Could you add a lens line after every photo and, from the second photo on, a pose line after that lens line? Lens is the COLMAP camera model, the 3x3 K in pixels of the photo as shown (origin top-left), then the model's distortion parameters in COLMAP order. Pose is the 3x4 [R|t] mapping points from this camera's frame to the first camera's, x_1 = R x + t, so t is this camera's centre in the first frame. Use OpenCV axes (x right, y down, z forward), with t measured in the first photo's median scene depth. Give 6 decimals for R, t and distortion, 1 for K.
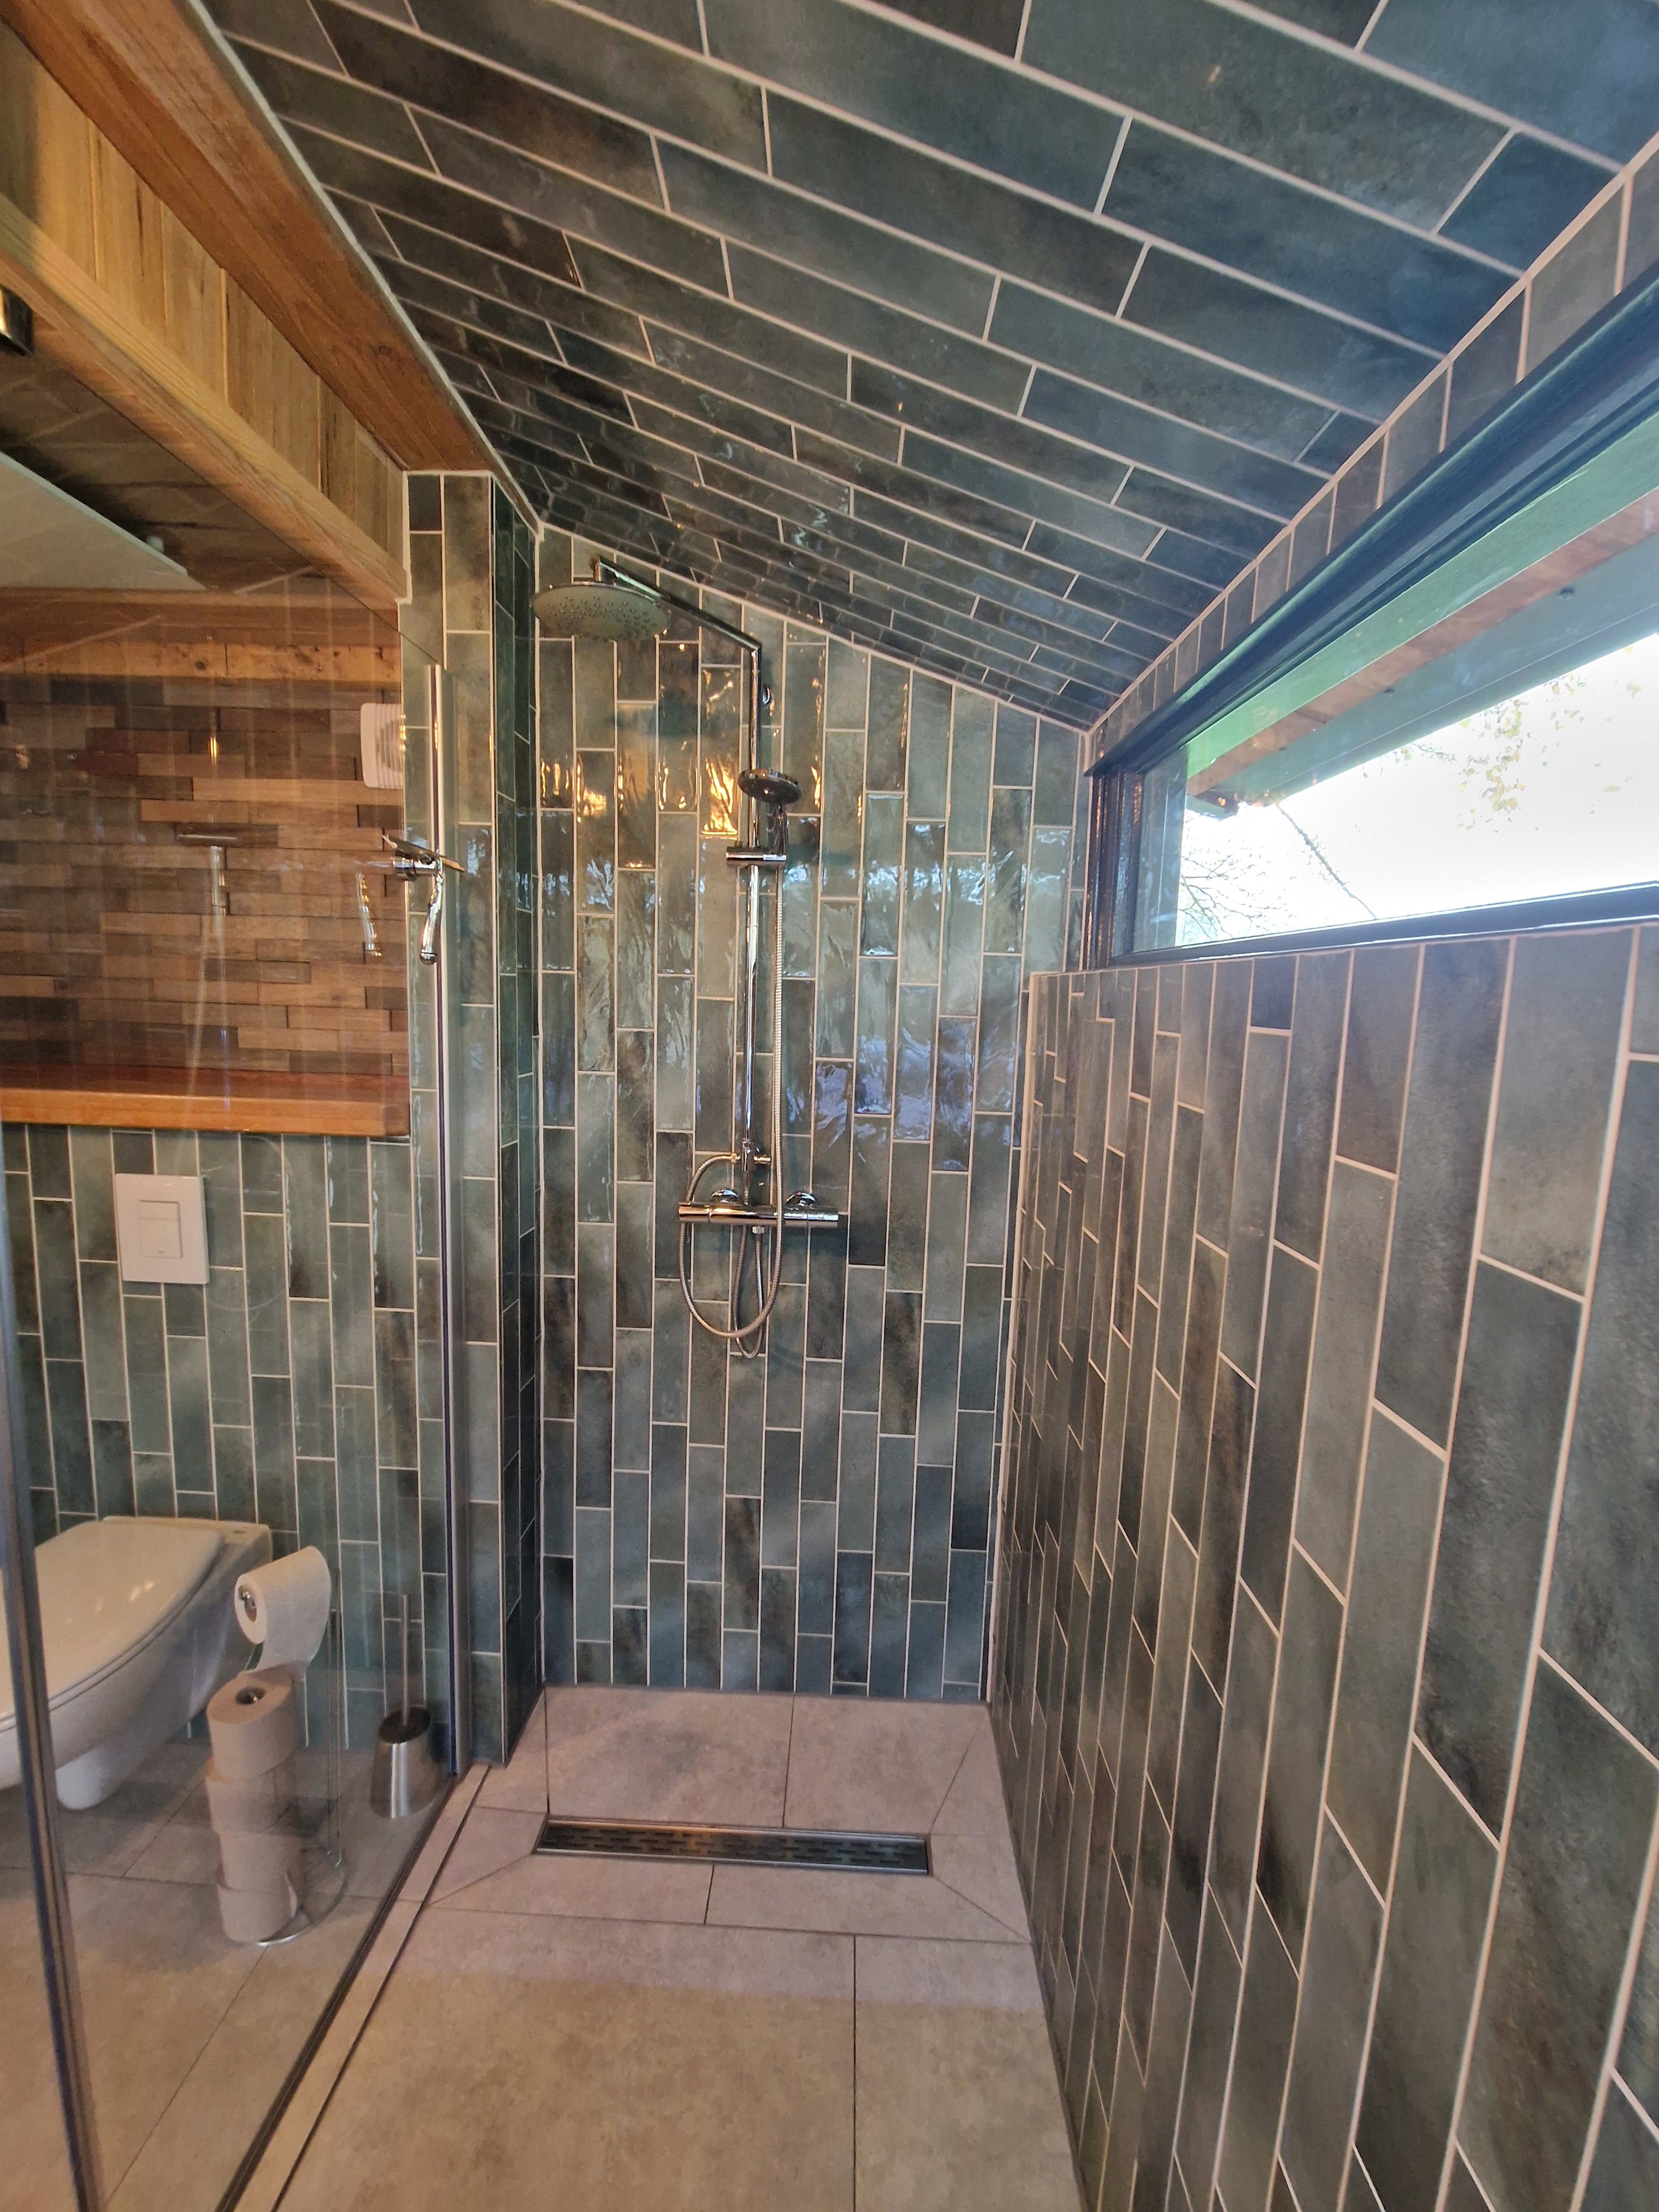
lens RADIAL K [[894.3, 0, 827.8], [0, 894.3, 1103.8], [0, 0, 1]] dist [0.001843, -0.003196]
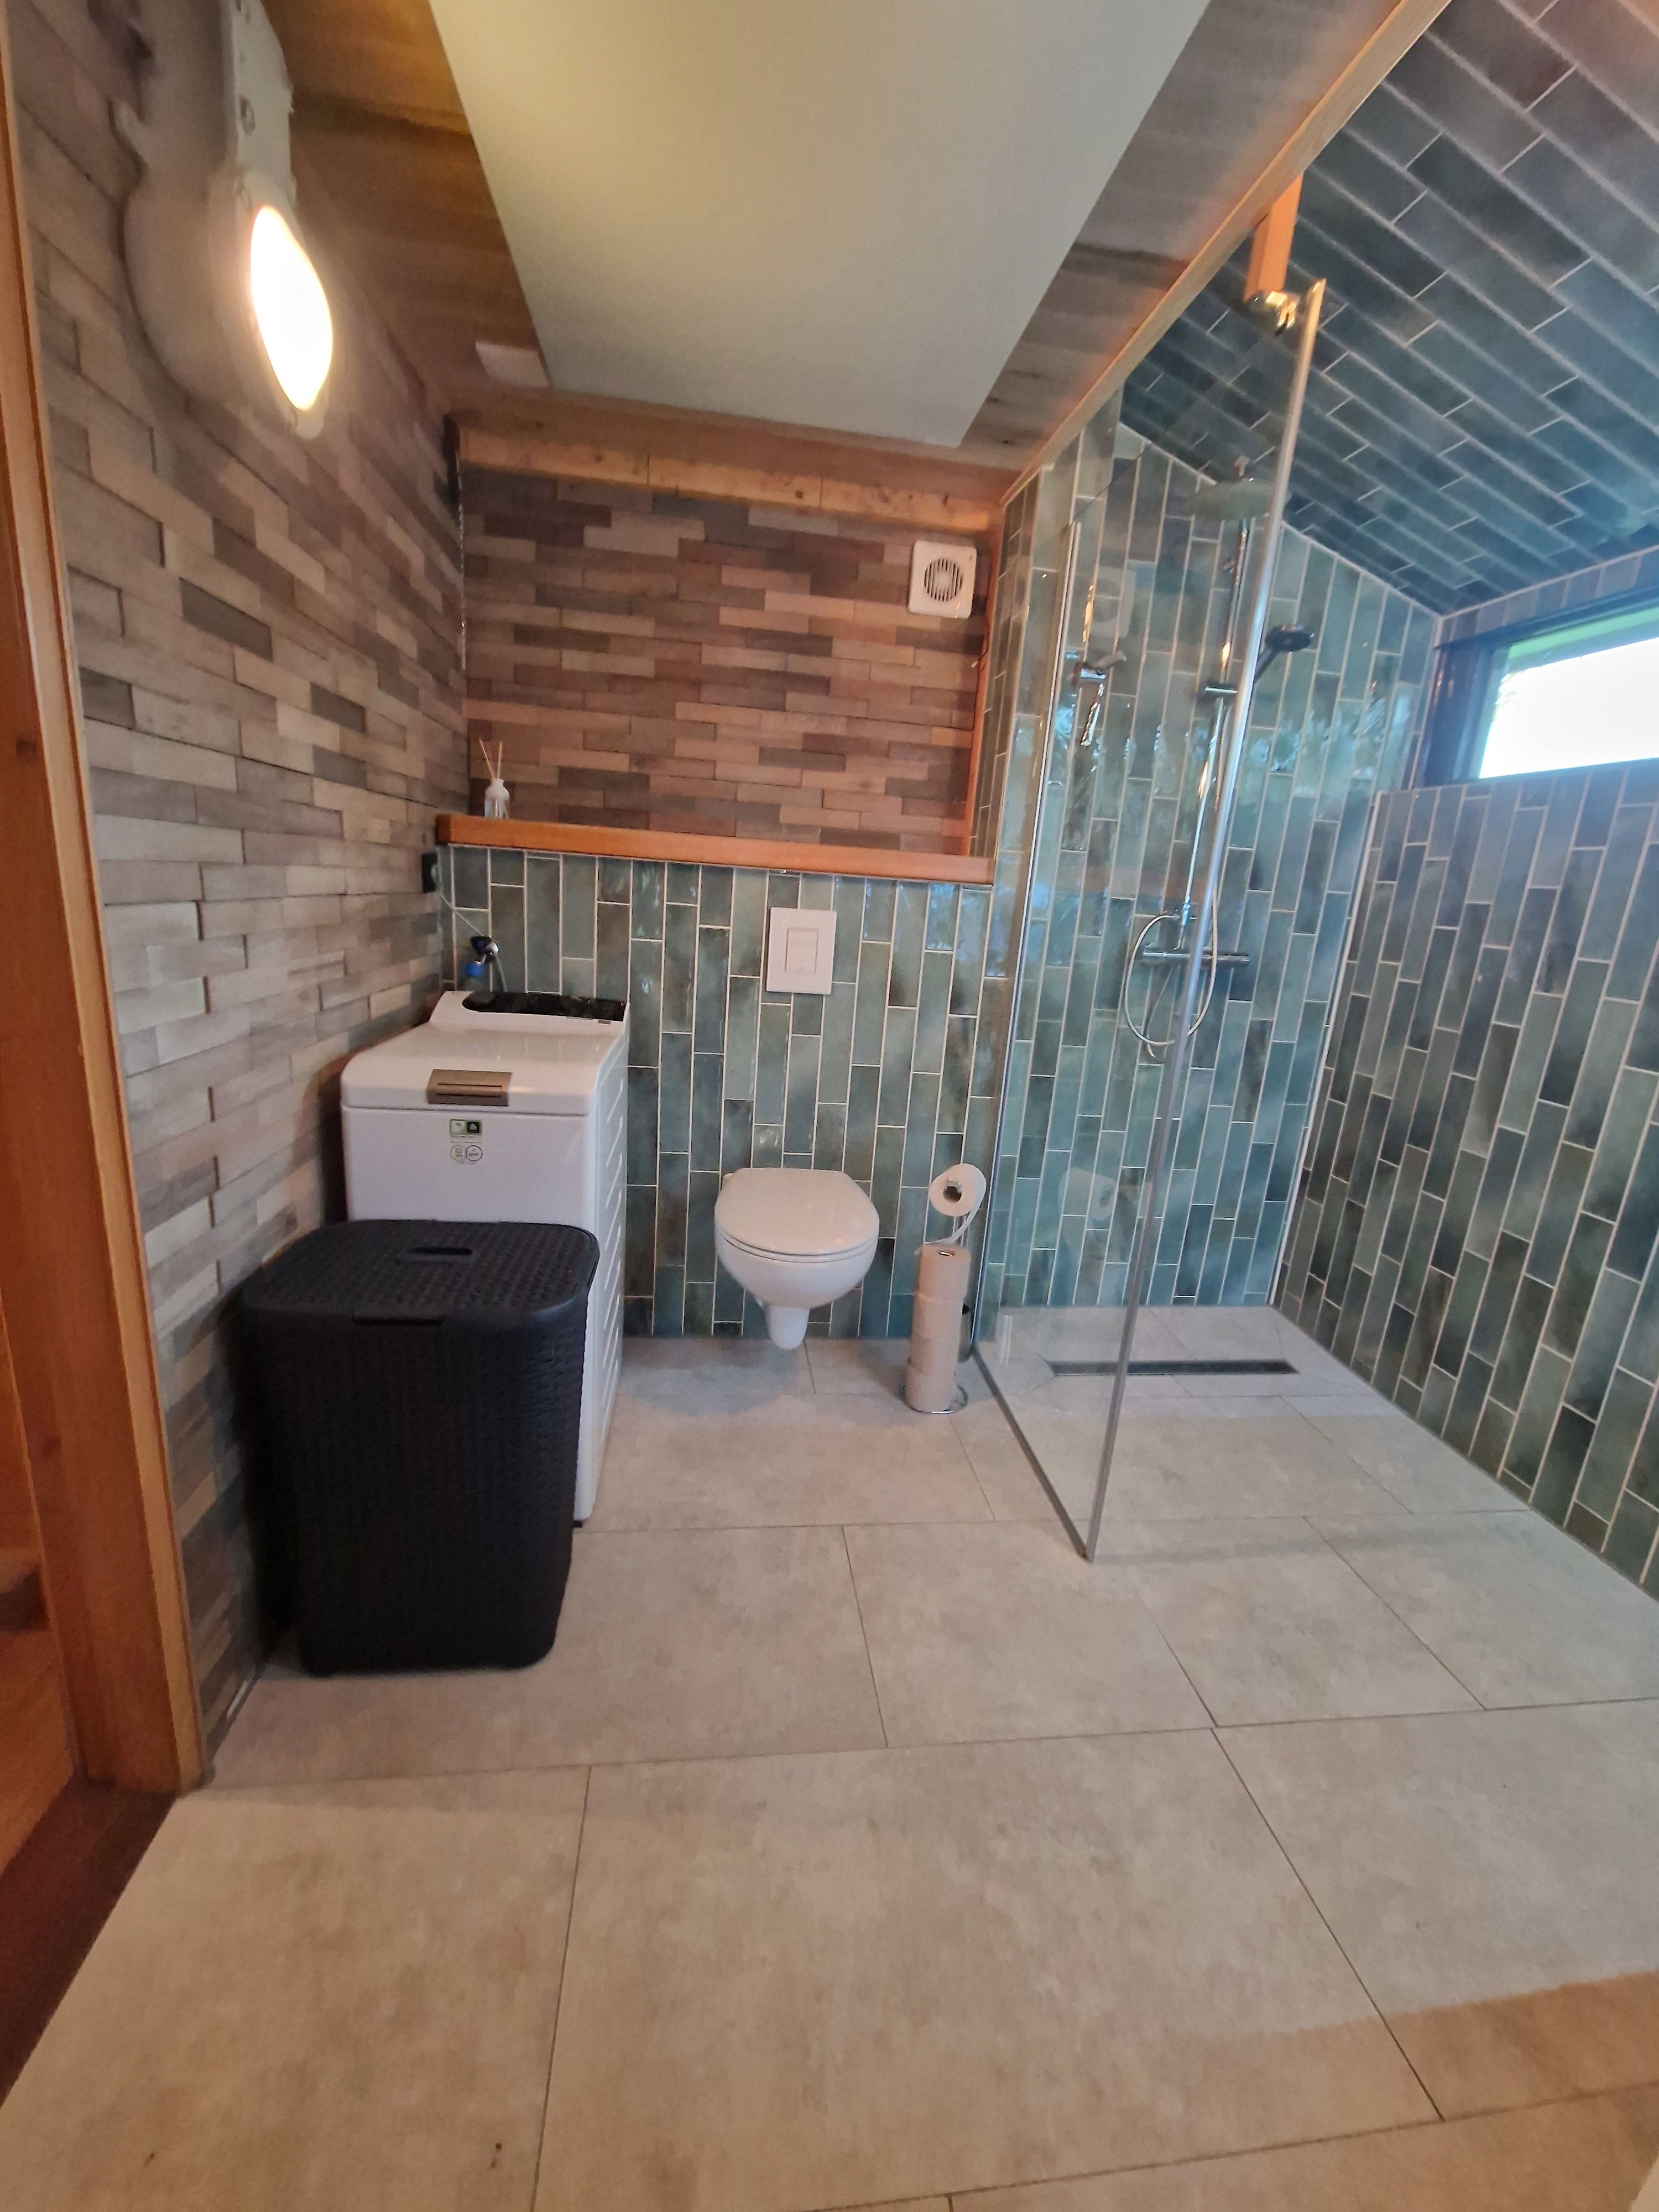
lens RADIAL K [[894.3, 0, 835.5], [0, 894.3, 1107.1], [0, 0, 1]] dist [0.001843, -0.003196]
pose [[0.987175, 0.000310, 0.159641, -0.821818], [-0.021312, 0.991303, 0.129863, 0.178236], [-0.158212, -0.131600, 0.978596, -0.312920]]
